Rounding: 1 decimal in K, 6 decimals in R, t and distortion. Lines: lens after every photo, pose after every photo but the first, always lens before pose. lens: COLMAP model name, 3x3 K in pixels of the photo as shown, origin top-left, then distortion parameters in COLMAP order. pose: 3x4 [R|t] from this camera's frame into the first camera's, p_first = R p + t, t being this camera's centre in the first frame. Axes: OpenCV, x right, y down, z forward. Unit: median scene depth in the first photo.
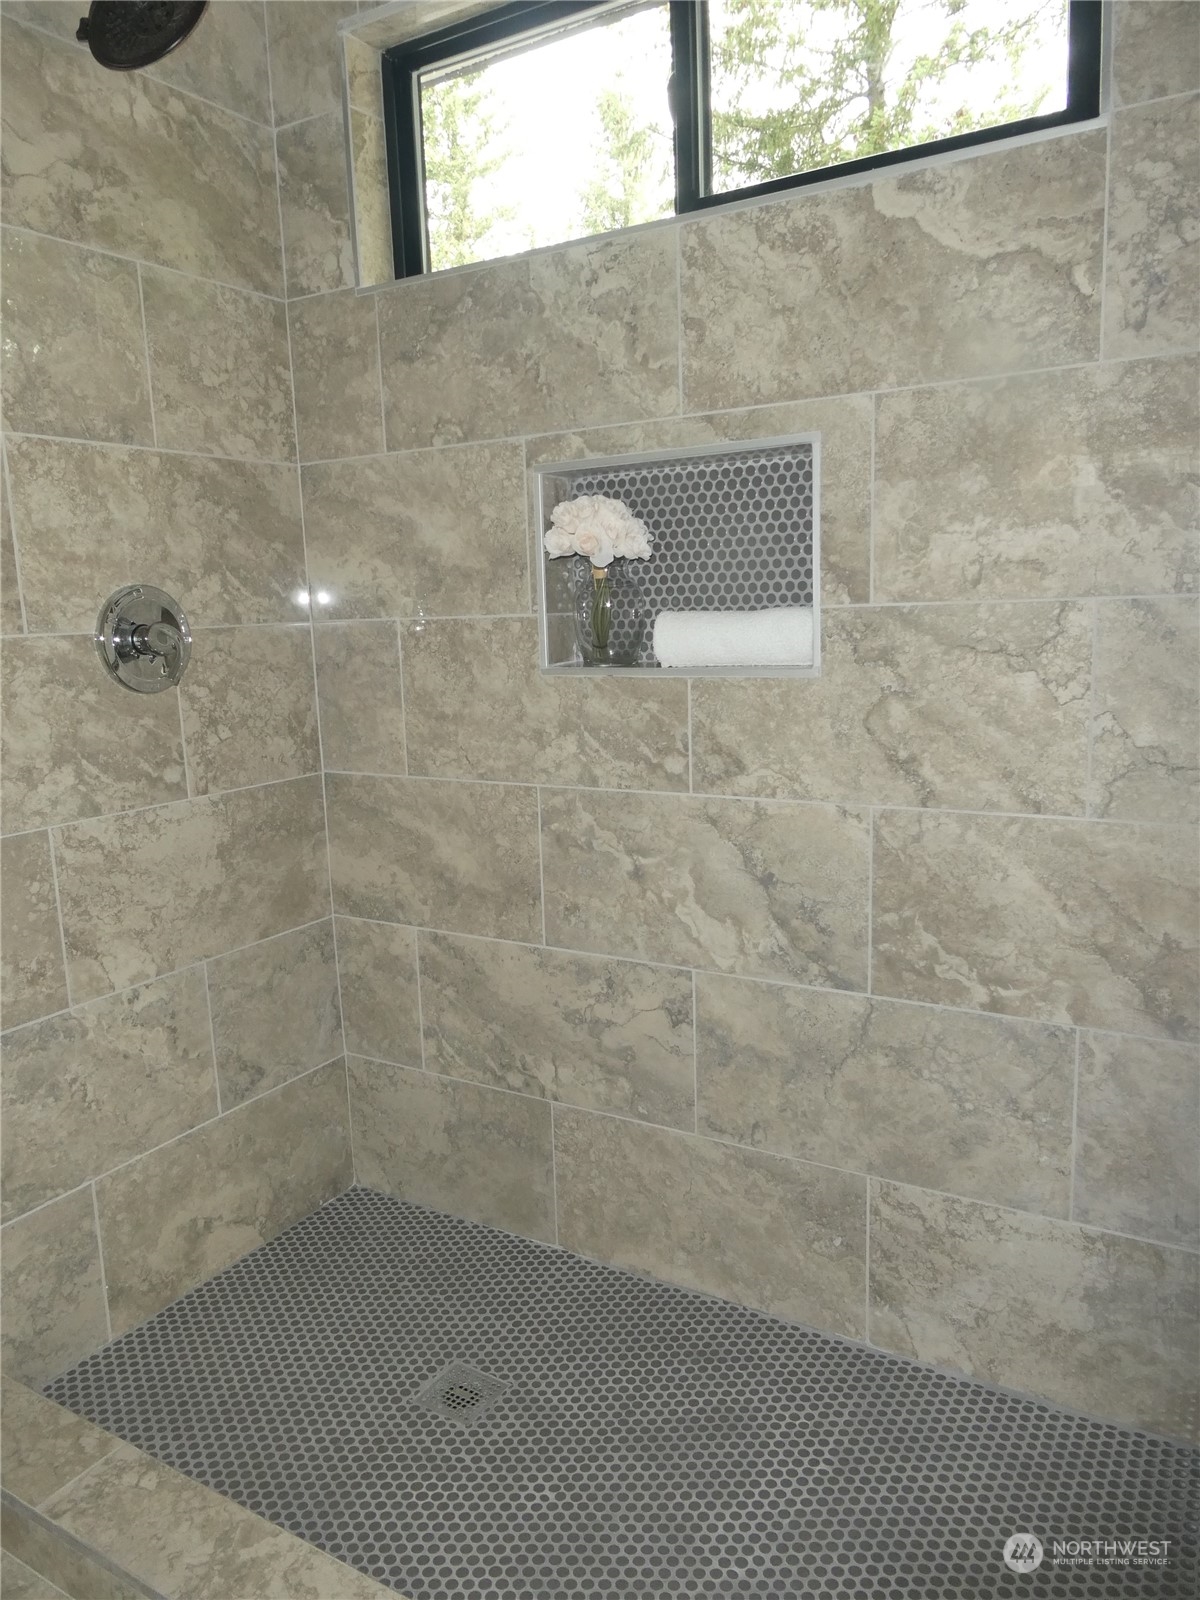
lens RADIAL K [[1133.6, 0, 599.2], [0, 1133.6, 801.3], [0, 0, 1]] dist [-0.019449, 0.010619]
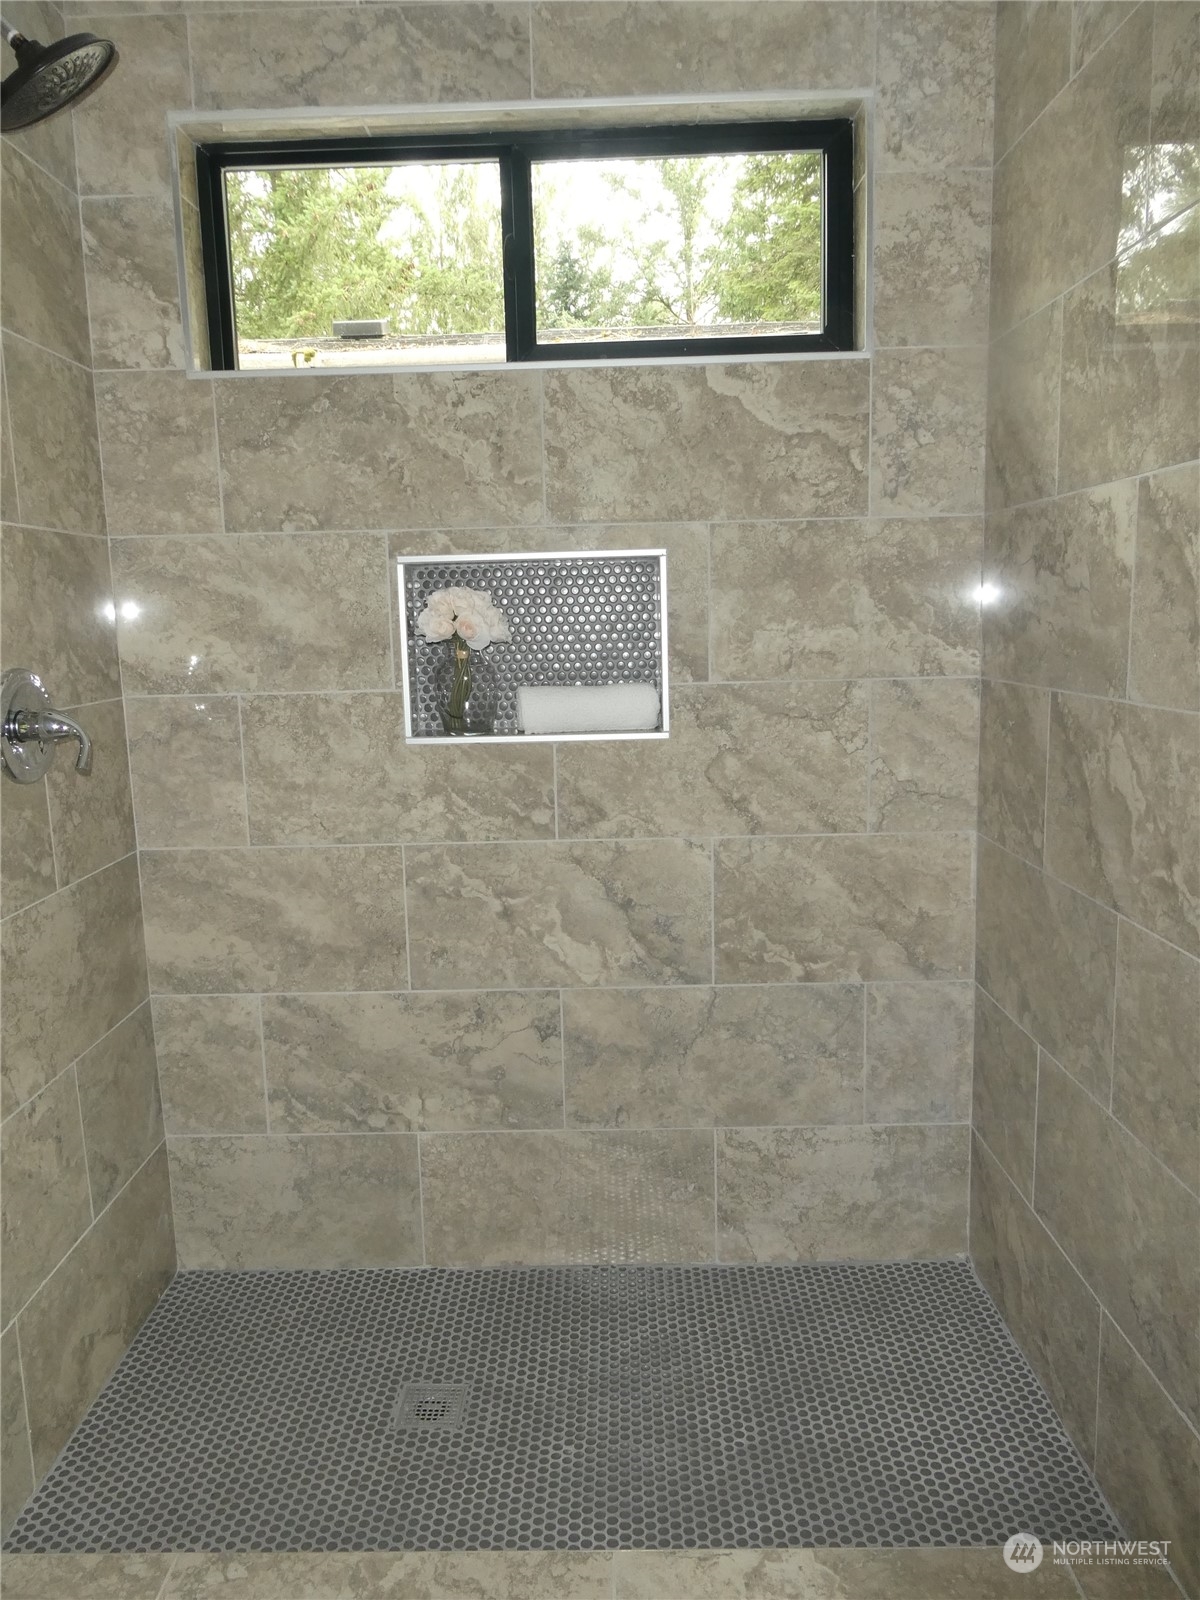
lens RADIAL K [[1133.6, 0, 600.0], [0, 1133.6, 796.8], [0, 0, 1]] dist [-0.019449, 0.010619]
pose [[0.861126, -0.067881, 0.503840, -0.474070], [0.081315, 0.996677, -0.004698, -0.042516], [-0.501847, 0.045015, 0.863784, -0.047629]]
